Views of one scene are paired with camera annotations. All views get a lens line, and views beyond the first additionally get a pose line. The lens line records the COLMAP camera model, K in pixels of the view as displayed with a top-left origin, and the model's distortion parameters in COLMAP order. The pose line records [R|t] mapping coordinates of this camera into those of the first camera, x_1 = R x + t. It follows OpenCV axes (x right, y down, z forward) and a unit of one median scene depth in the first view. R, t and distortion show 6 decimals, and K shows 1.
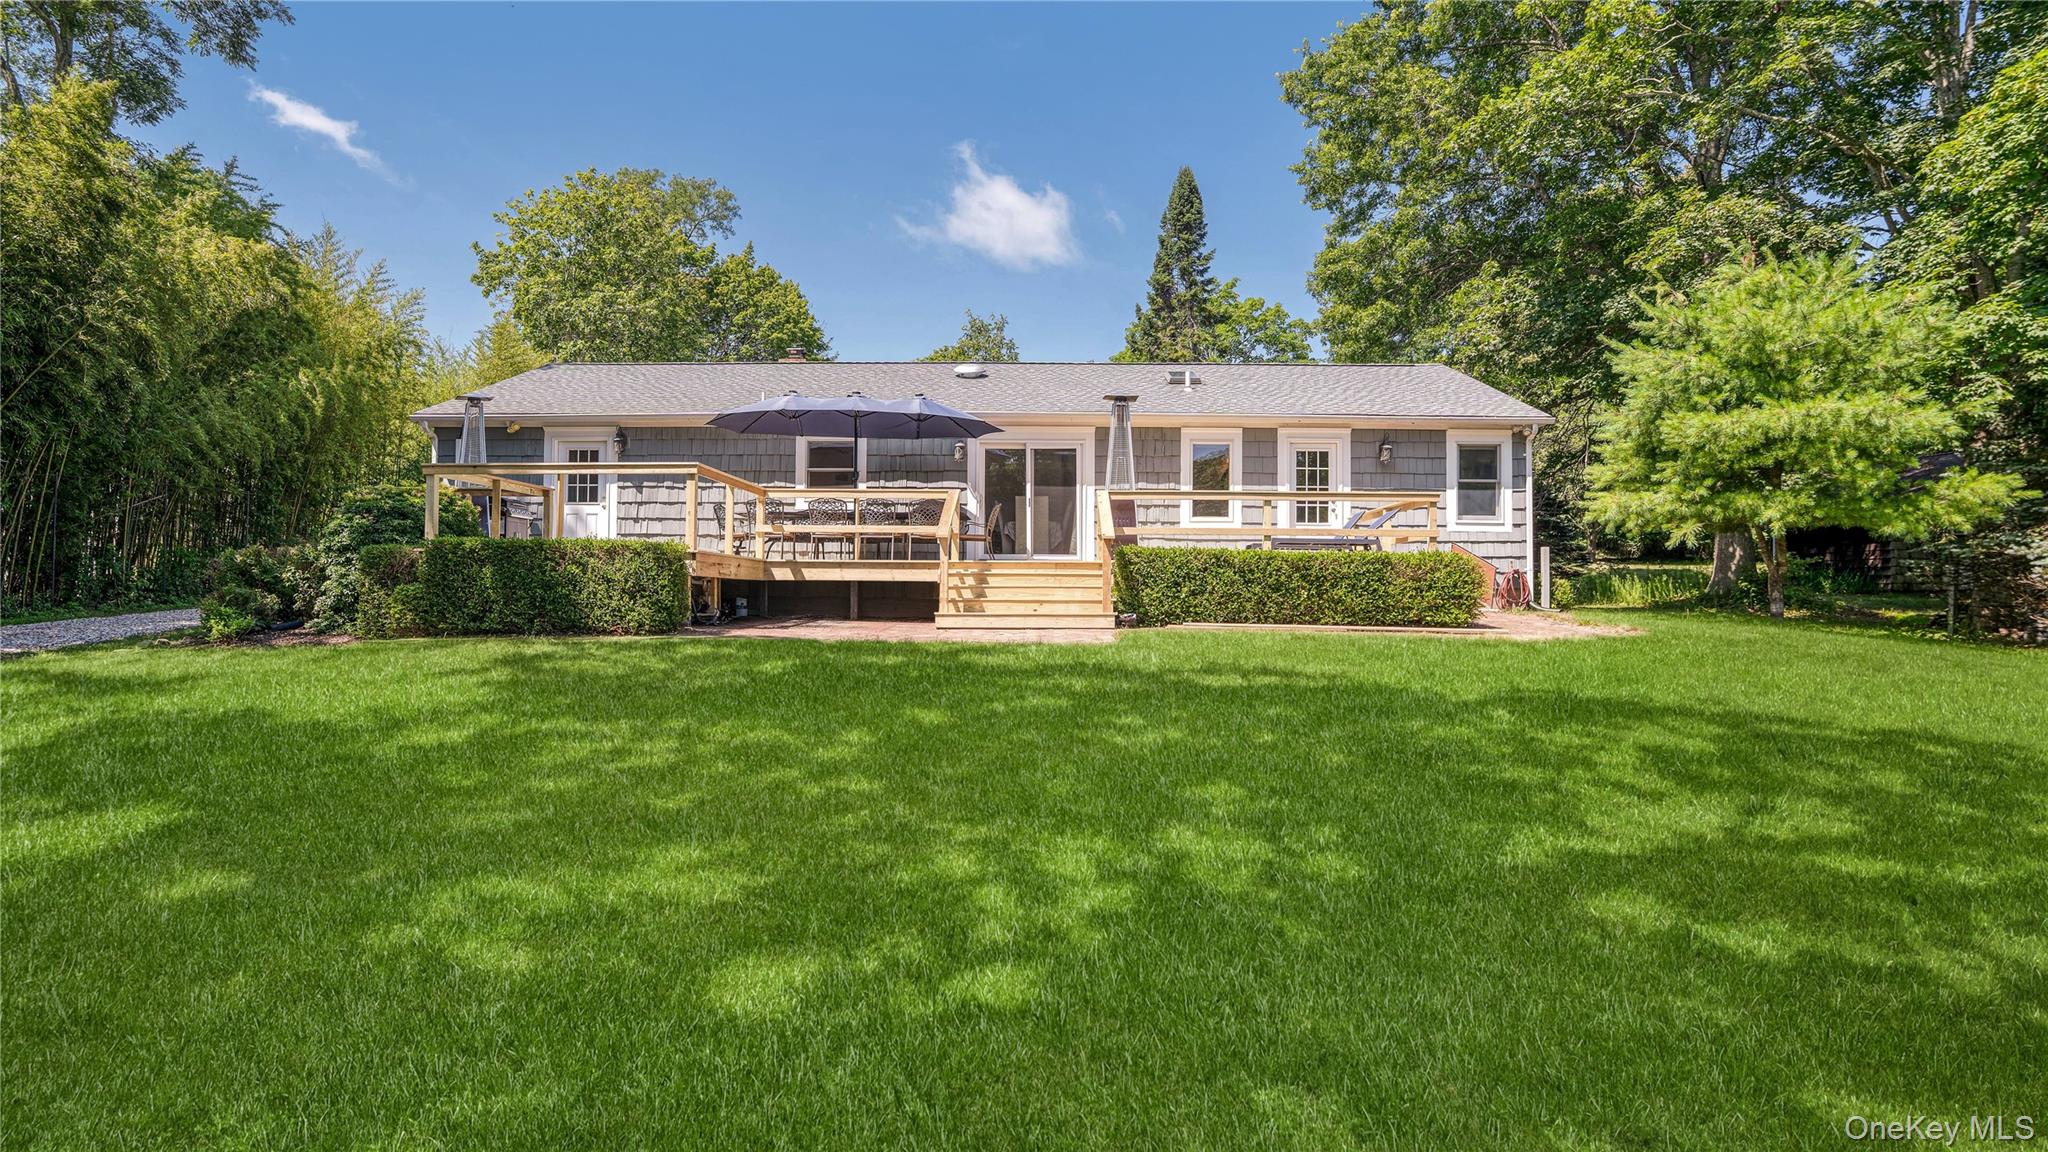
lens RADIAL K [[1013.4, 0, 1023.9], [0, 1013.4, 577.2], [0, 0, 1]] dist [-0.000495, 0.000768]
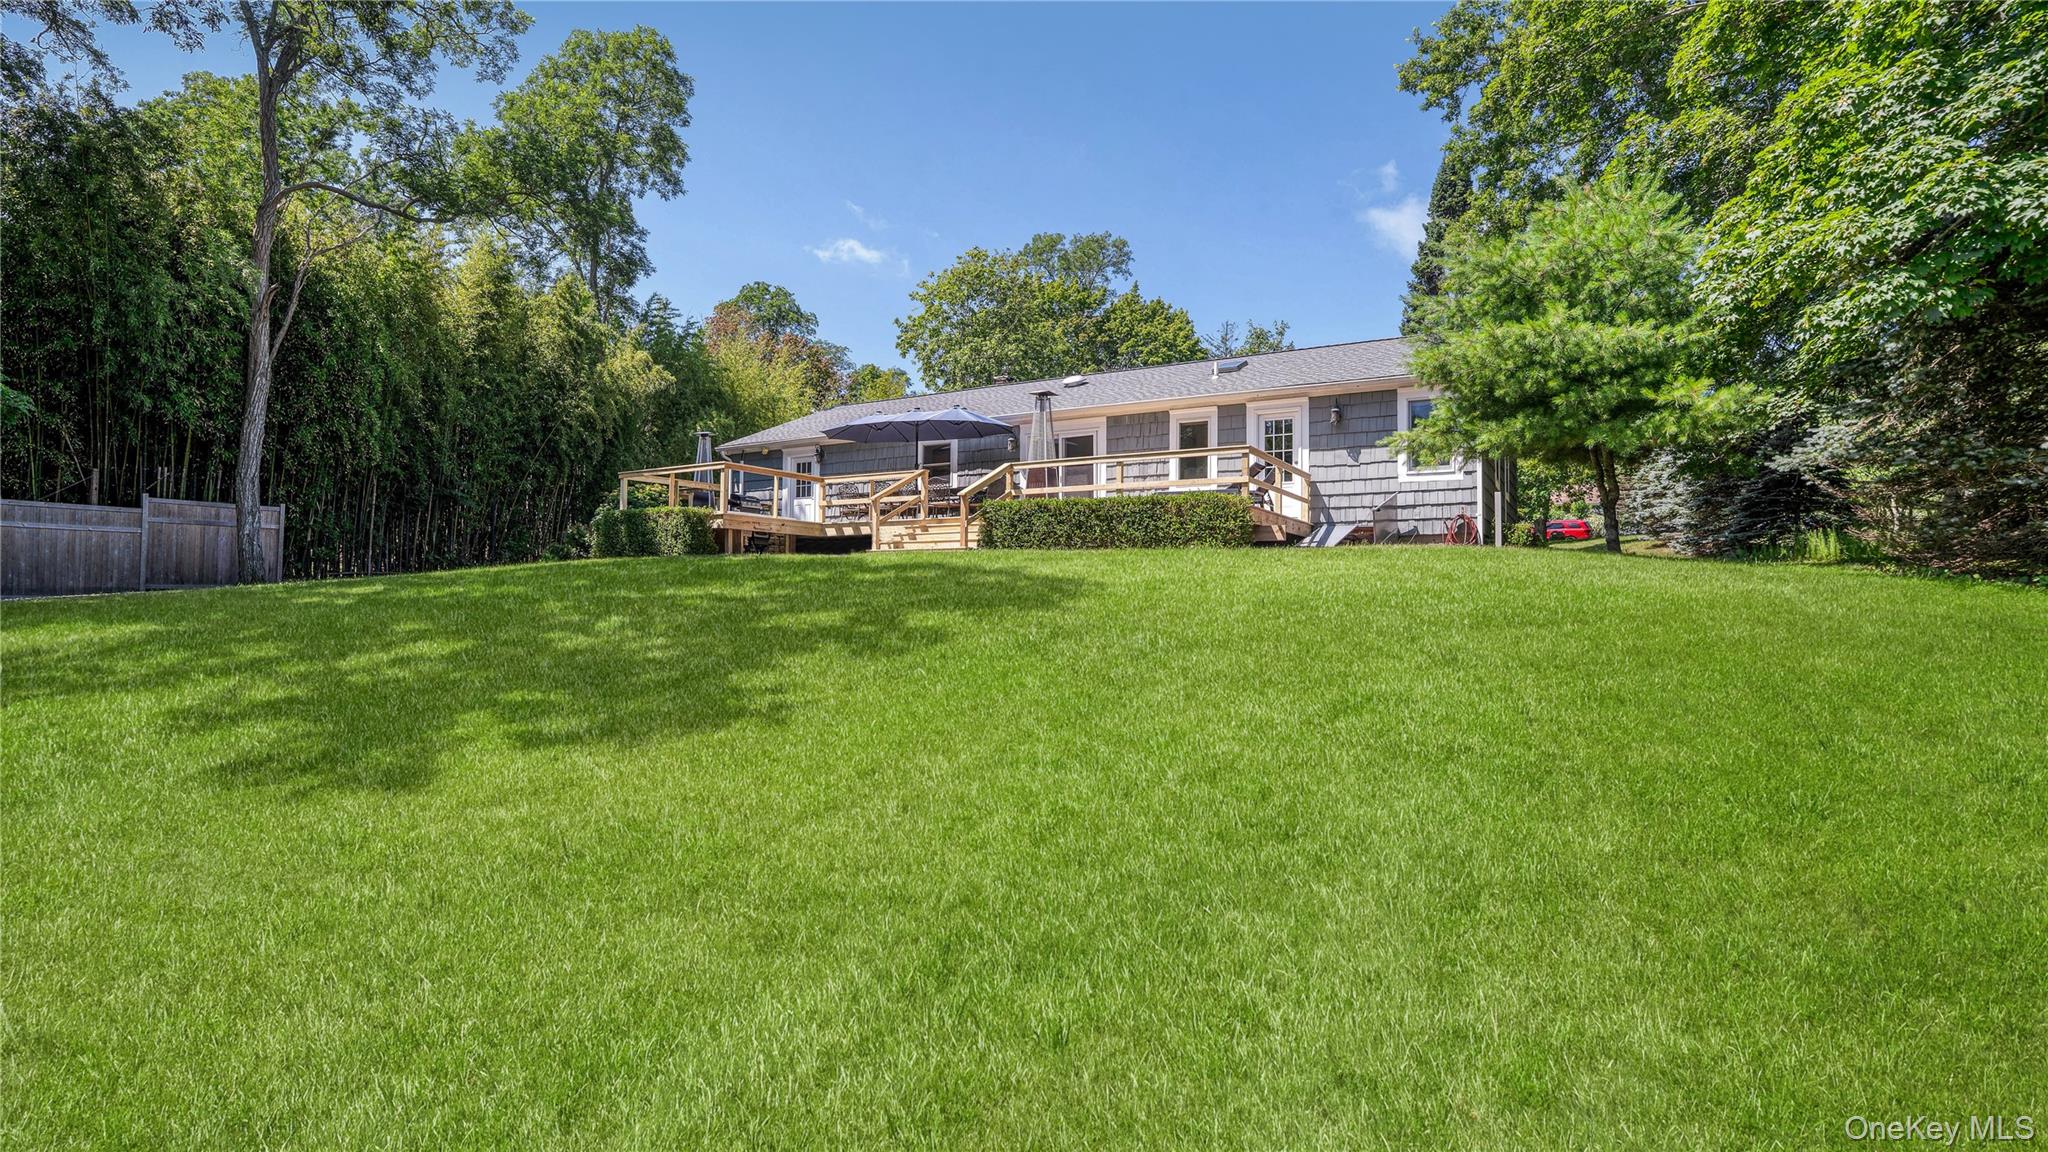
lens RADIAL K [[962.8, 0, 1024.0], [0, 962.8, 574.9], [0, 0, 1]] dist [-0.004414, -0.000282]
pose [[0.882386, -0.011910, -0.470376, 0.542831], [0.008027, 0.999915, -0.010260, 0.061012], [0.470458, 0.005278, 0.882407, -0.104143]]
